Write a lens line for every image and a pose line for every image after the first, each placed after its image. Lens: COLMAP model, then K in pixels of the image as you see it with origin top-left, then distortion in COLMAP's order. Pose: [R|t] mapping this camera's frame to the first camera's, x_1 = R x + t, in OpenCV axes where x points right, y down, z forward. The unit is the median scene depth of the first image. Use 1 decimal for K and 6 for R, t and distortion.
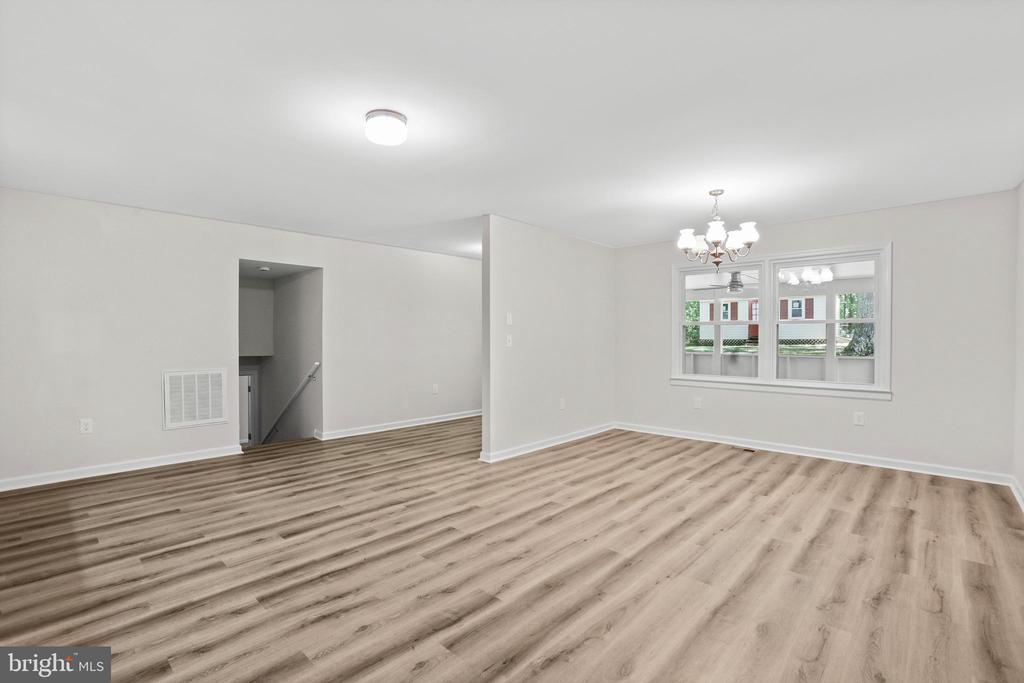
lens RADIAL K [[471.1, 0, 500.3], [0, 471.1, 337.0], [0, 0, 1]] dist [-0.018455, 0.003327]
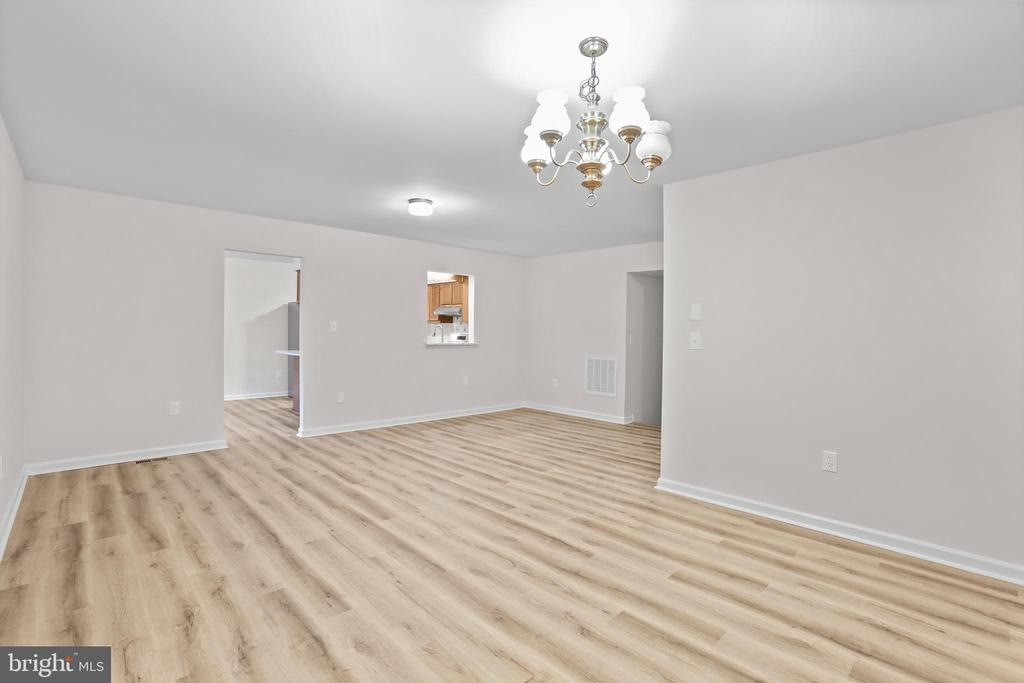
lens RADIAL K [[471.1, 0, 495.6], [0, 471.1, 342.5], [0, 0, 1]] dist [-0.018455, 0.003327]
pose [[-0.088340, 0.010703, -0.996033, 1.074501], [-0.000485, 0.999942, 0.010788, 0.017133], [0.996090, 0.001436, -0.088330, 1.087215]]
